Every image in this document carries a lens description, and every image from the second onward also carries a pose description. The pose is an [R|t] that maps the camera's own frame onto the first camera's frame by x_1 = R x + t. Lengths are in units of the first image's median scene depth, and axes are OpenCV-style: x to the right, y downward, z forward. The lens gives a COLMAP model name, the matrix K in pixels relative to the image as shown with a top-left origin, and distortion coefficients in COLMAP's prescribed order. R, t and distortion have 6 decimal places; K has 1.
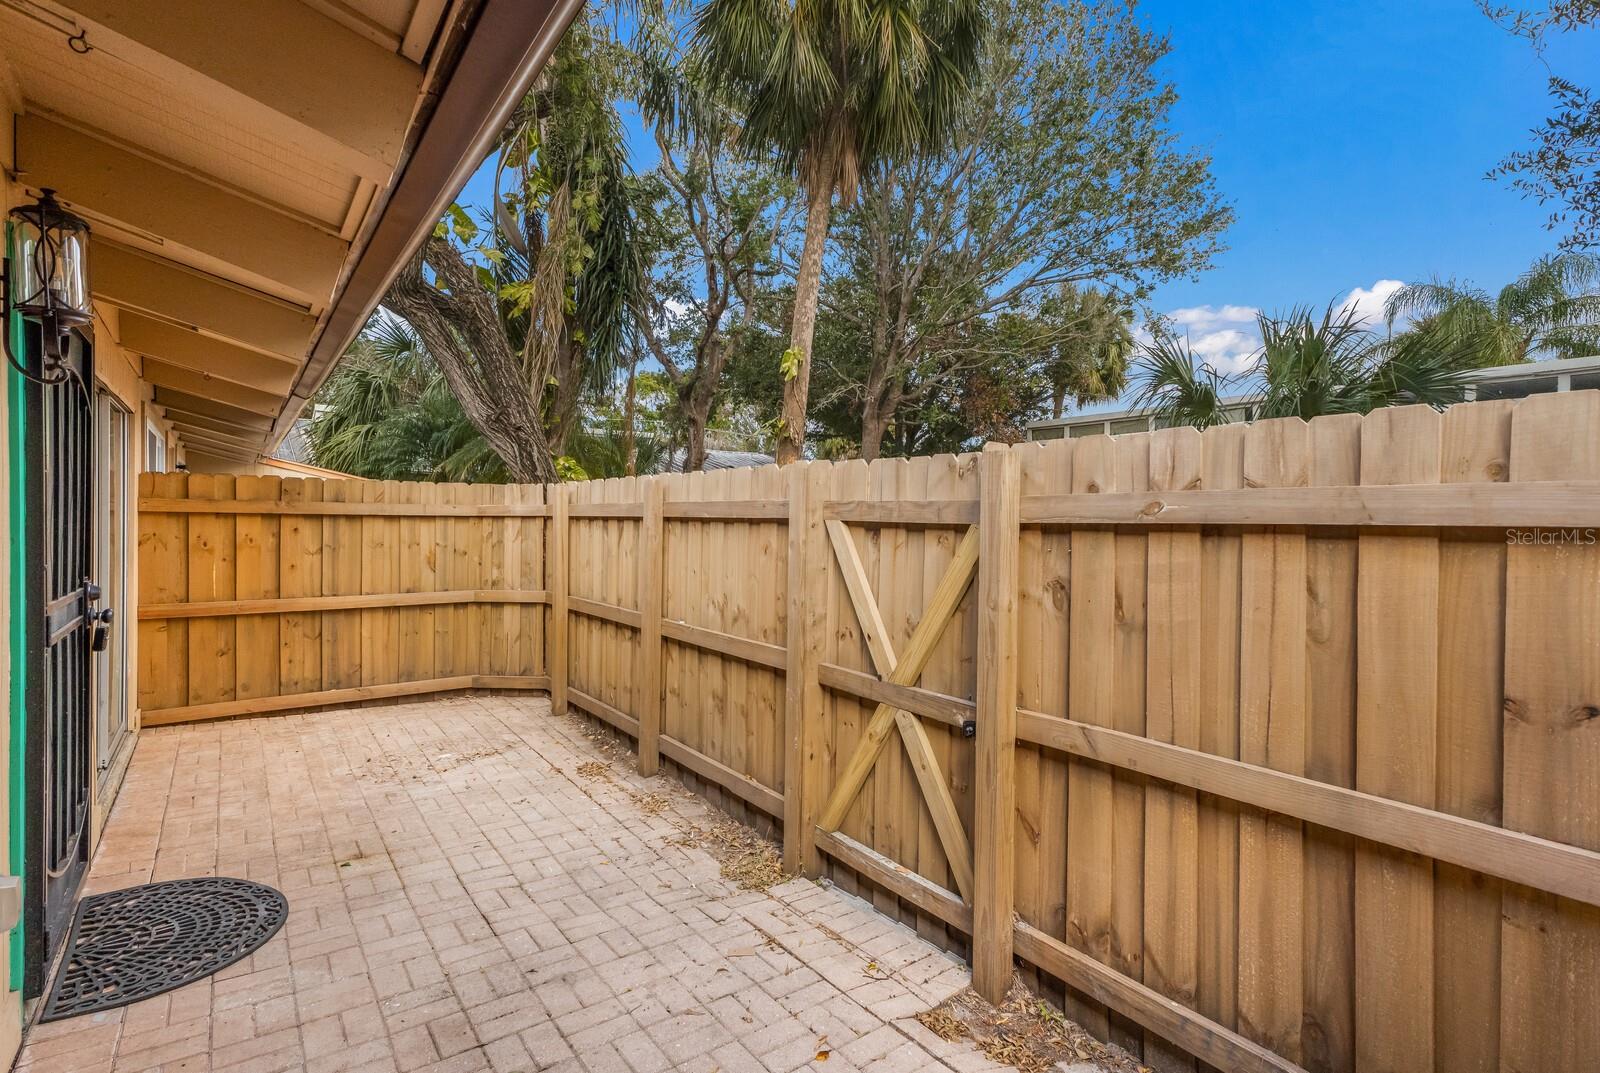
lens RADIAL K [[765.2, 0, 816.3], [0, 765.2, 529.1], [0, 0, 1]] dist [0.020913, -0.002039]
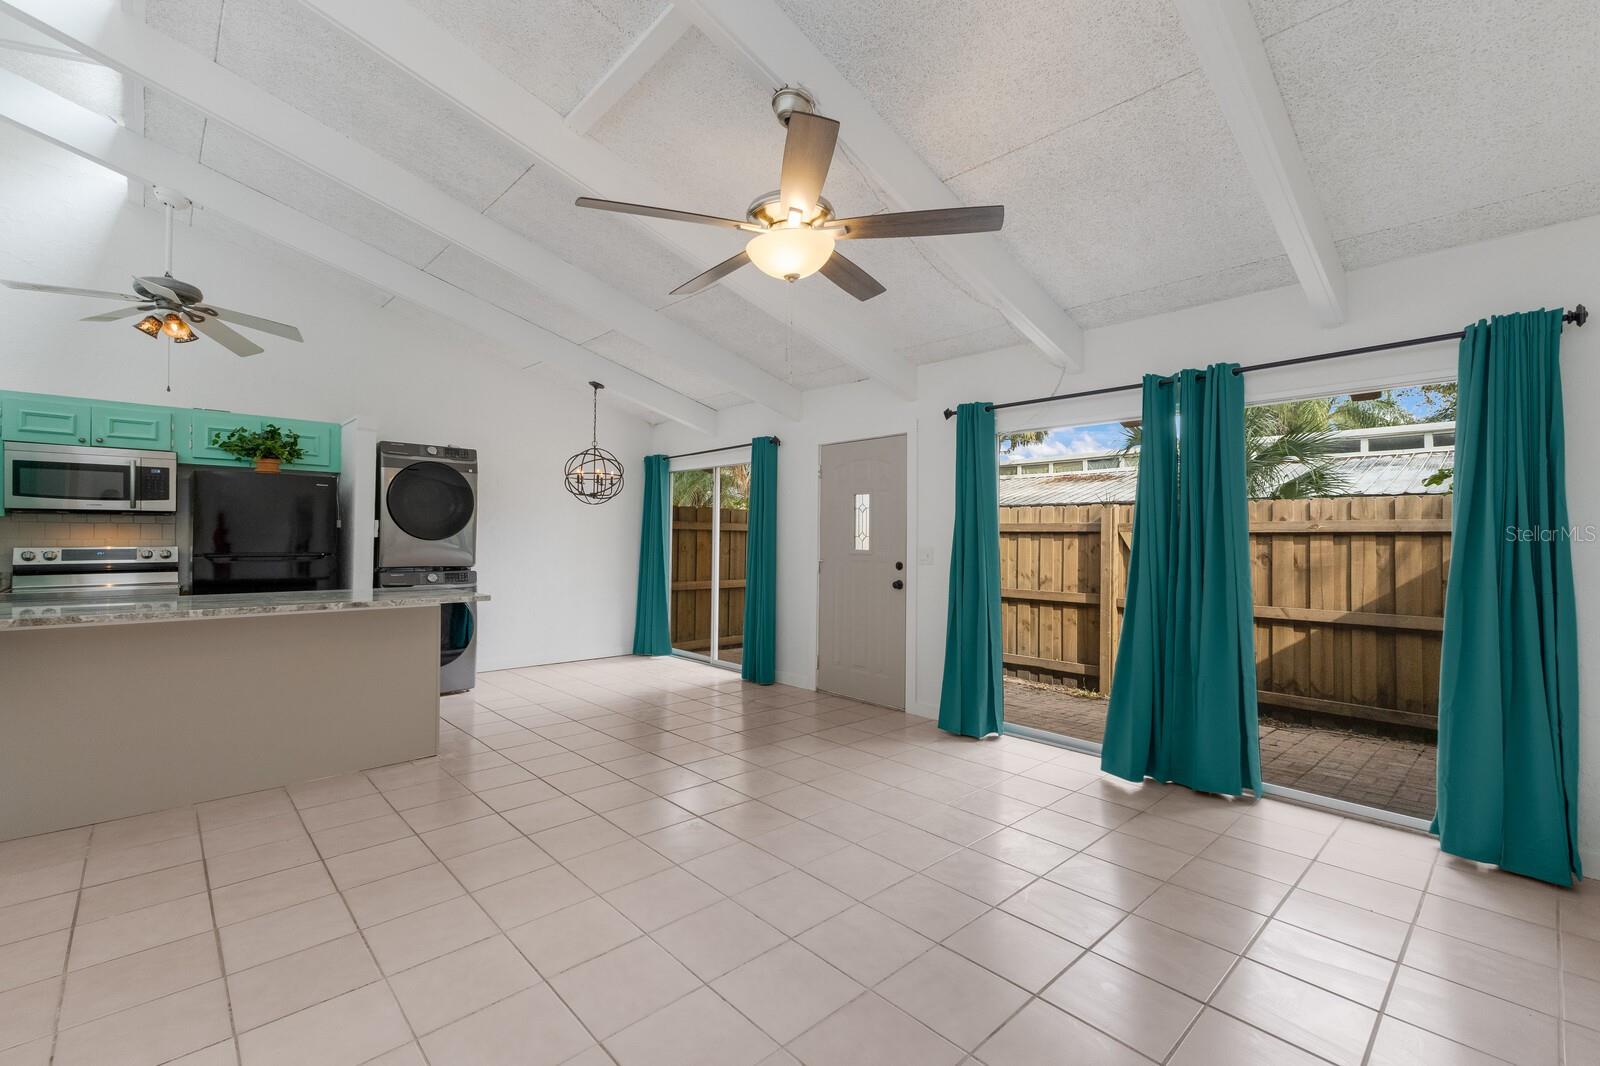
lens RADIAL K [[689.1, 0, 802.1], [0, 689.1, 528.3], [0, 0, 1]] dist [0.013736, 0.000462]
pose [[0.994317, 0.003198, 0.106408, -0.705552], [0.000011, 0.999546, -0.030139, 0.022821], [-0.106456, 0.029969, 0.993866, -0.554924]]
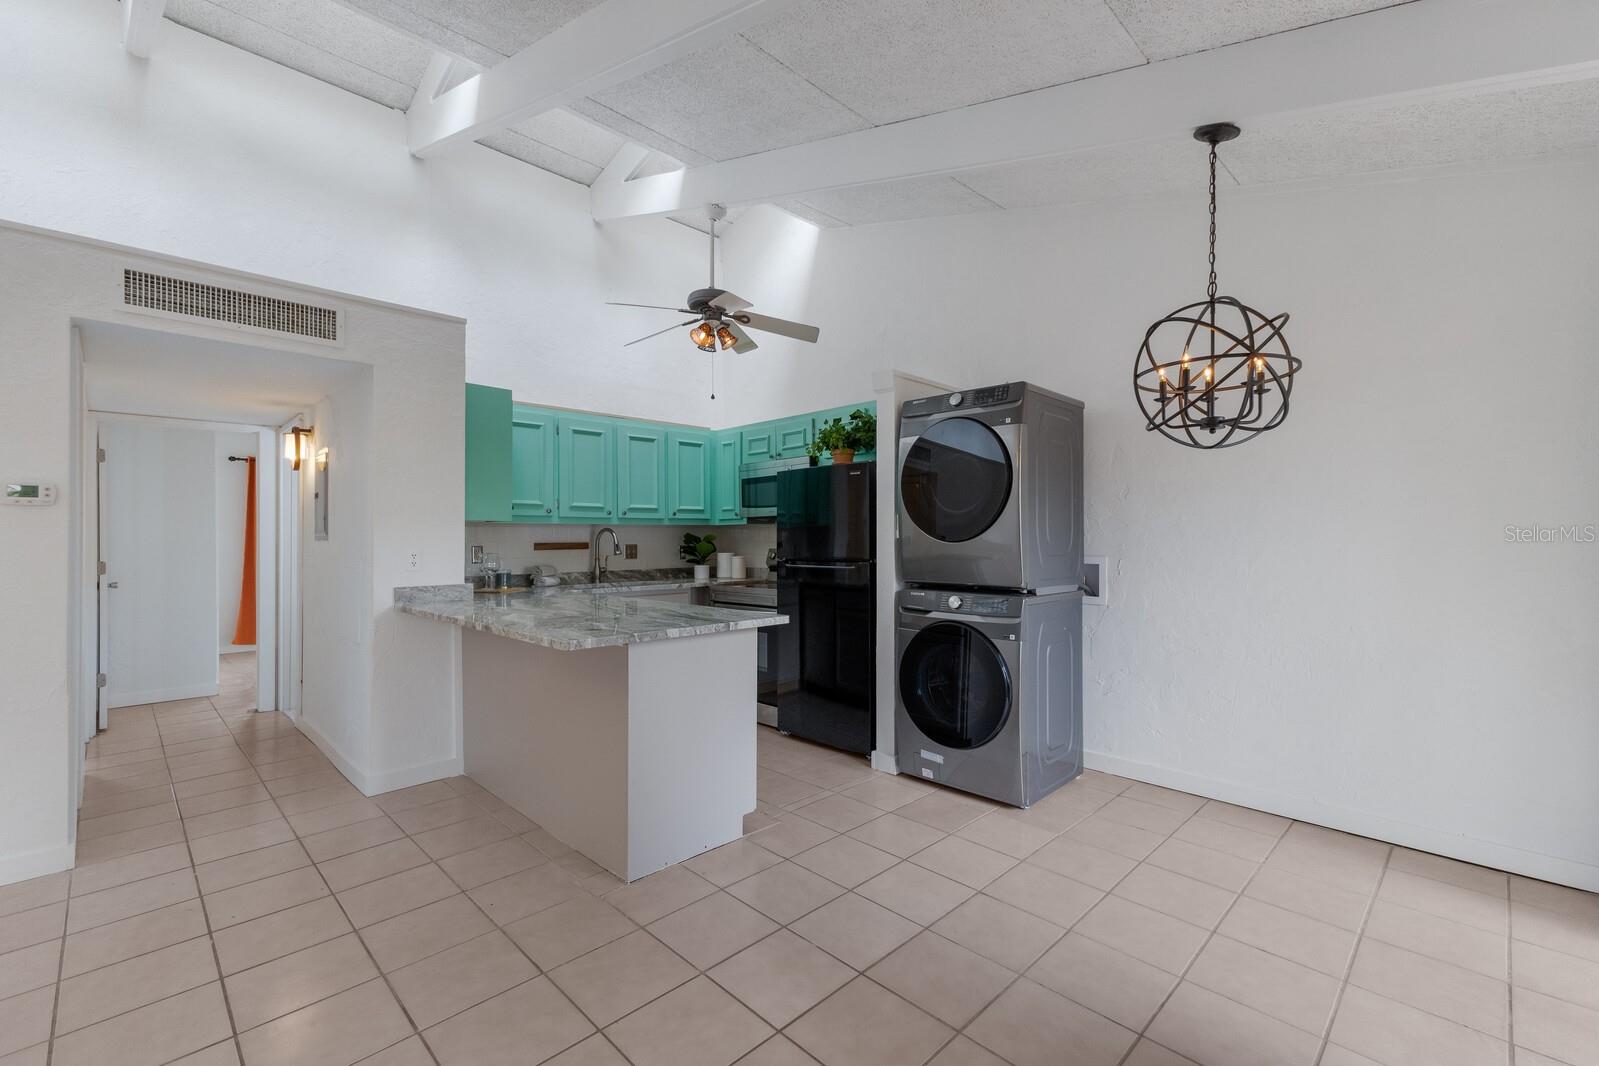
lens RADIAL K [[688.7, 0, 795.9], [0, 688.7, 532.0], [0, 0, 1]] dist [0.013736, 0.000462]
pose [[0.123127, -0.013345, -0.992301, -0.523403], [-0.009138, 0.999852, -0.014581, 0.009752], [0.992349, 0.010863, 0.122986, 0.313266]]
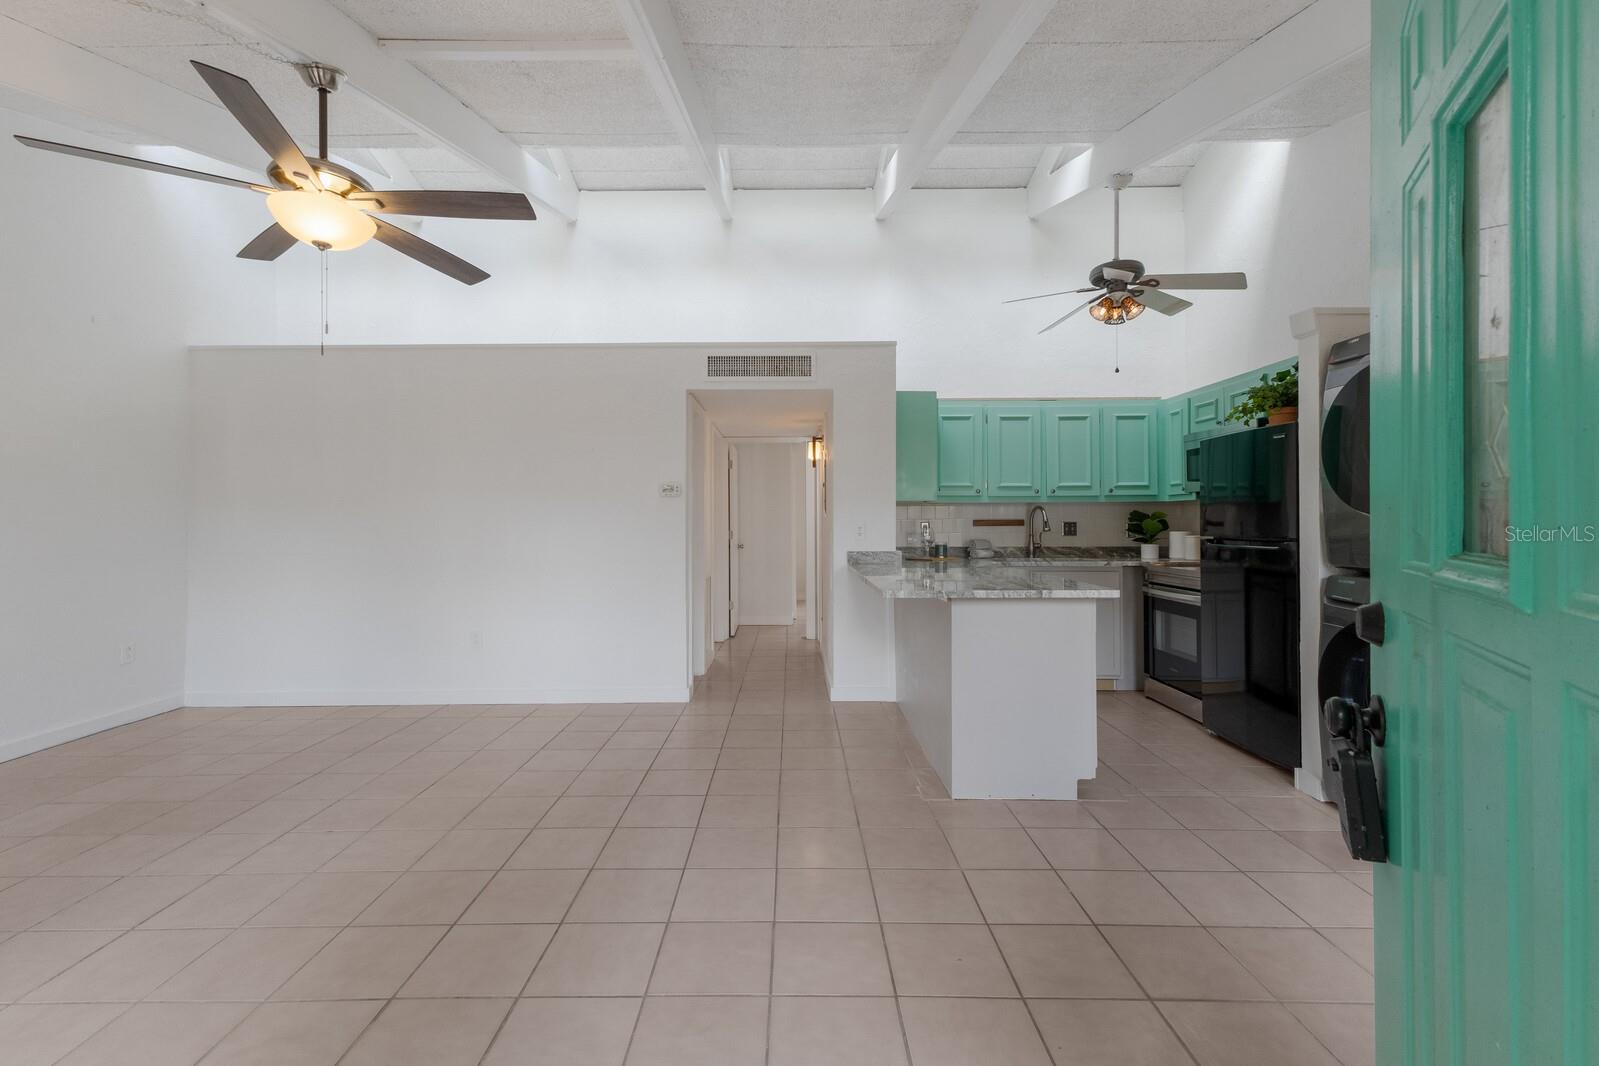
lens RADIAL K [[688.7, 0, 783.9], [0, 688.7, 514.2], [0, 0, 1]] dist [0.013736, 0.000462]
pose [[-0.618311, -0.009770, -0.785873, -0.474017], [-0.010494, 0.999936, -0.004176, 0.013230], [0.785863, 0.005665, -0.618374, 0.508162]]
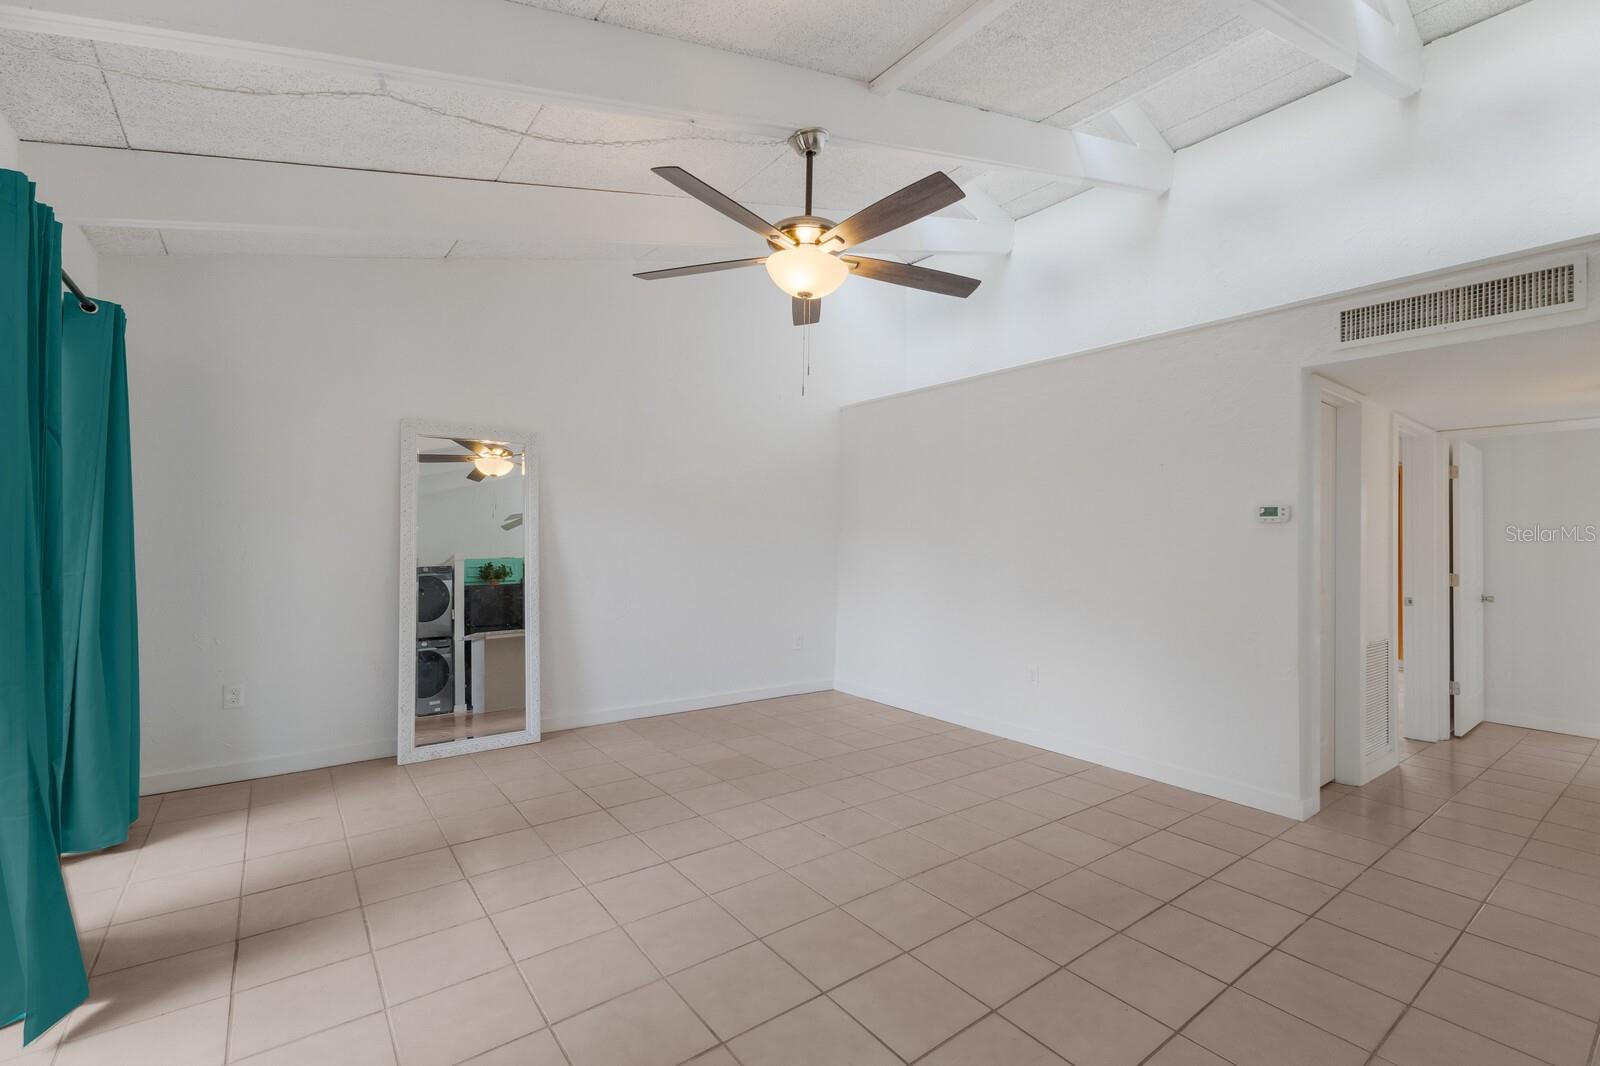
lens RADIAL K [[689.1, 0, 801.0], [0, 689.1, 529.2], [0, 0, 1]] dist [0.013736, 0.000462]
pose [[-0.999715, -0.023863, -0.000576, -0.658099], [-0.023861, 0.999710, -0.003397, 0.006742], [0.000657, -0.003383, -0.999994, 0.478619]]
